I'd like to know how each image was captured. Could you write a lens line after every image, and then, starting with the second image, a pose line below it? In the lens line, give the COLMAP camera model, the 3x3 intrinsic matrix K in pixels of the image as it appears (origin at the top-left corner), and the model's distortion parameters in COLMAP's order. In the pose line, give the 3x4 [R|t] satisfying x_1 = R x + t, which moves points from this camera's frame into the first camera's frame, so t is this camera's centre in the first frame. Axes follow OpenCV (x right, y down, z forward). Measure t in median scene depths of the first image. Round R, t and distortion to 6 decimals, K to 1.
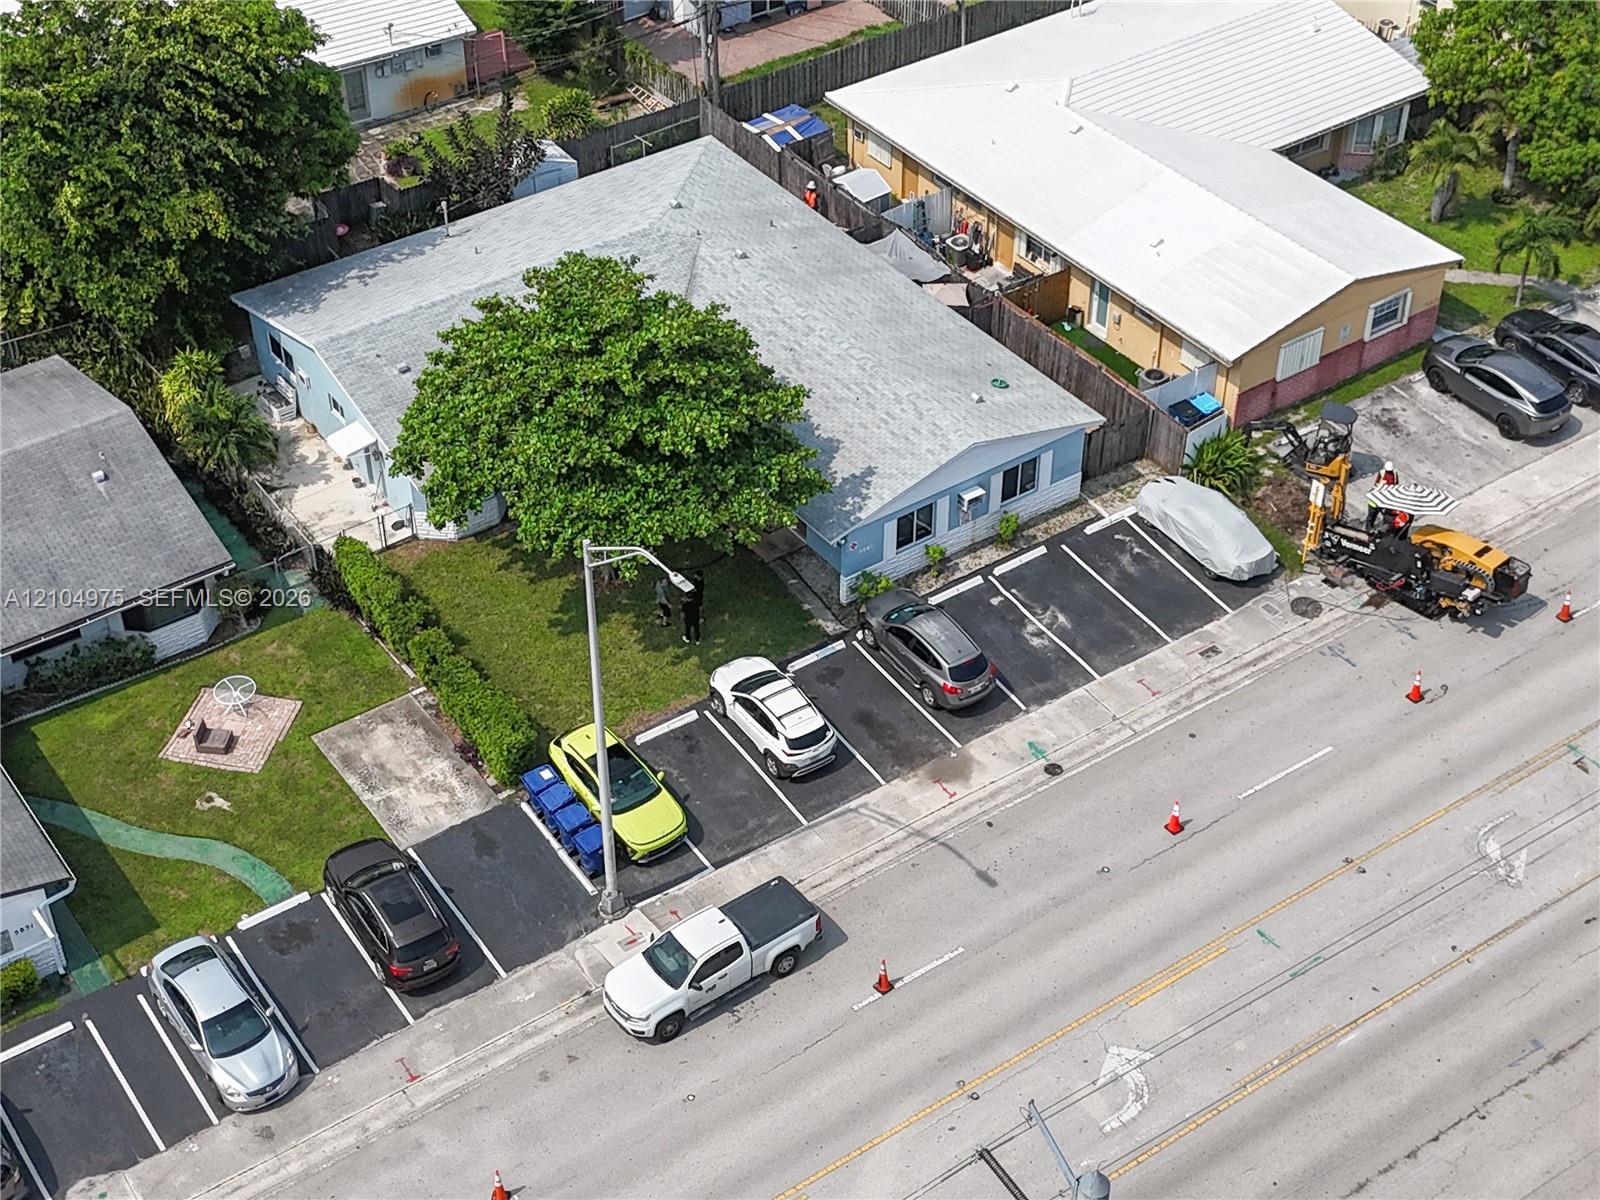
lens RADIAL K [[2357.9, 0, 794.2], [0, 2357.9, 603.9], [0, 0, 1]] dist [0.090022, 0.000000]
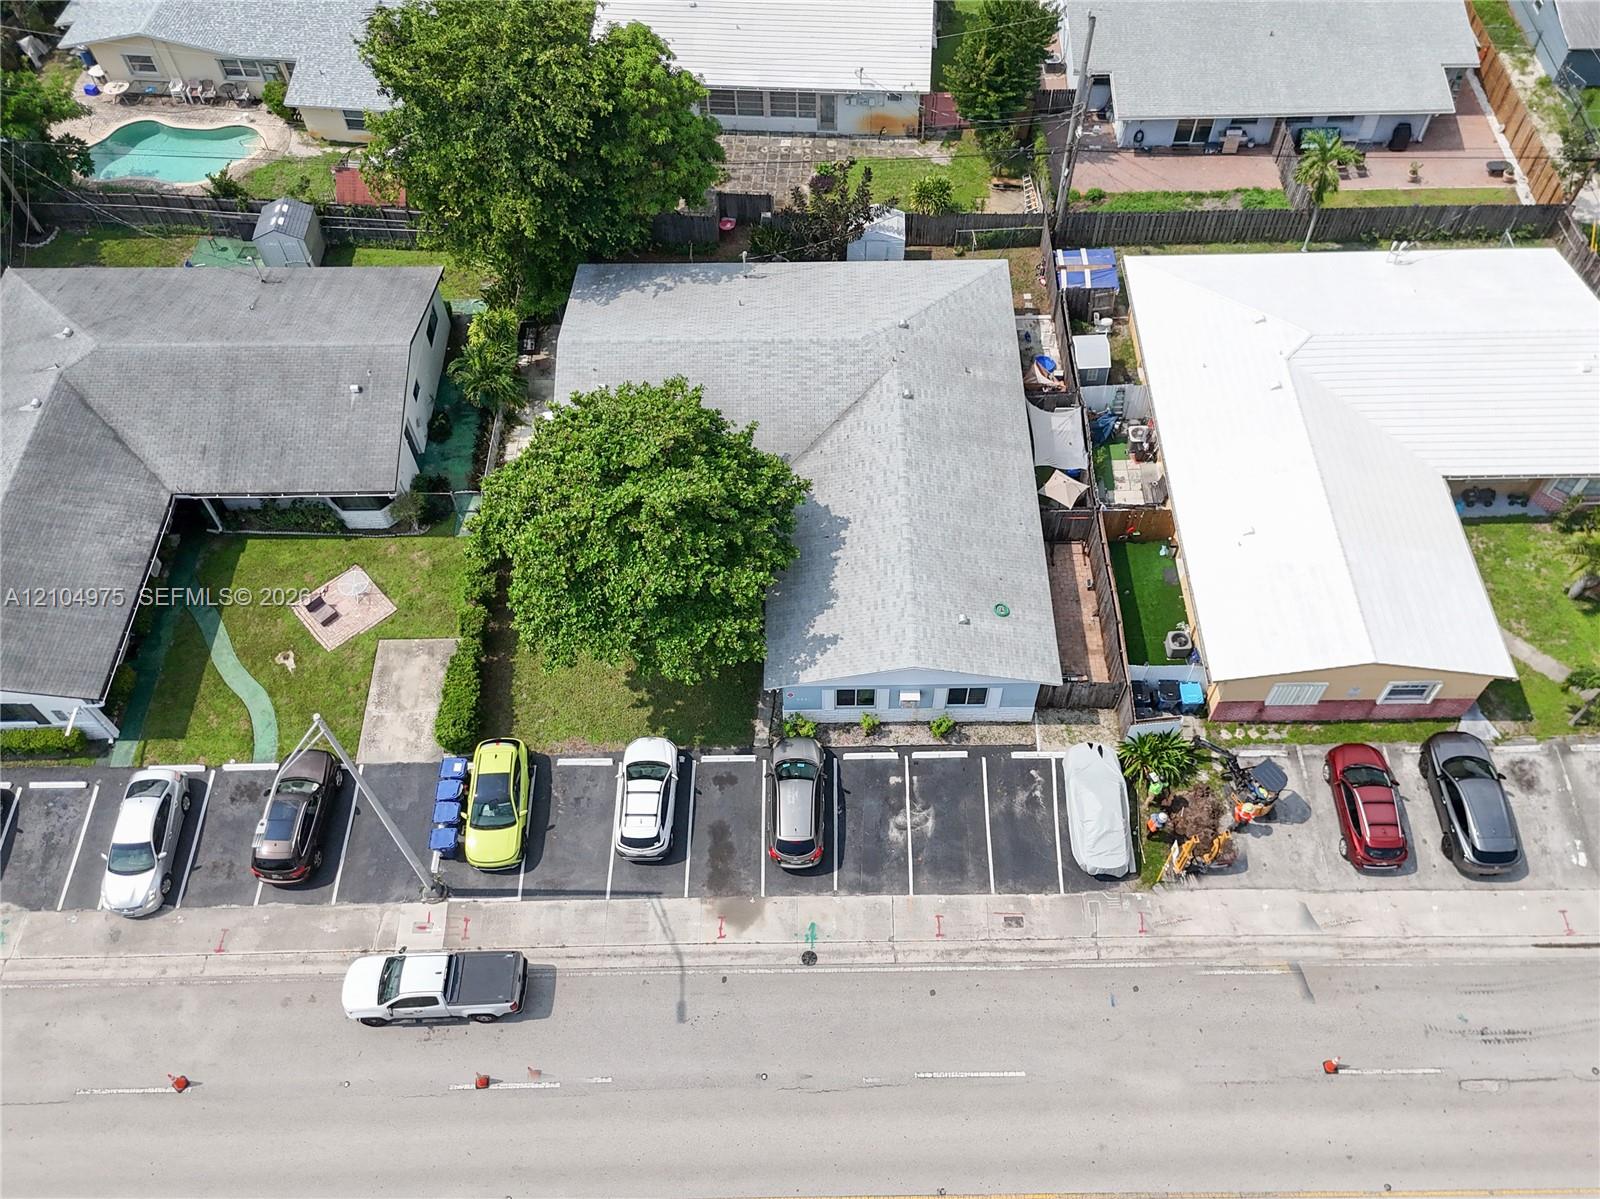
lens RADIAL K [[1294.9, 0, 833.9], [0, 1294.9, 619.4], [0, 0, 1]] dist [0.056051, -0.049618]
pose [[0.826251, 0.467999, -0.313508, 0.235431], [-0.360628, 0.867020, 0.343835, -0.296973], [0.432732, -0.171034, 0.885150, 0.428174]]
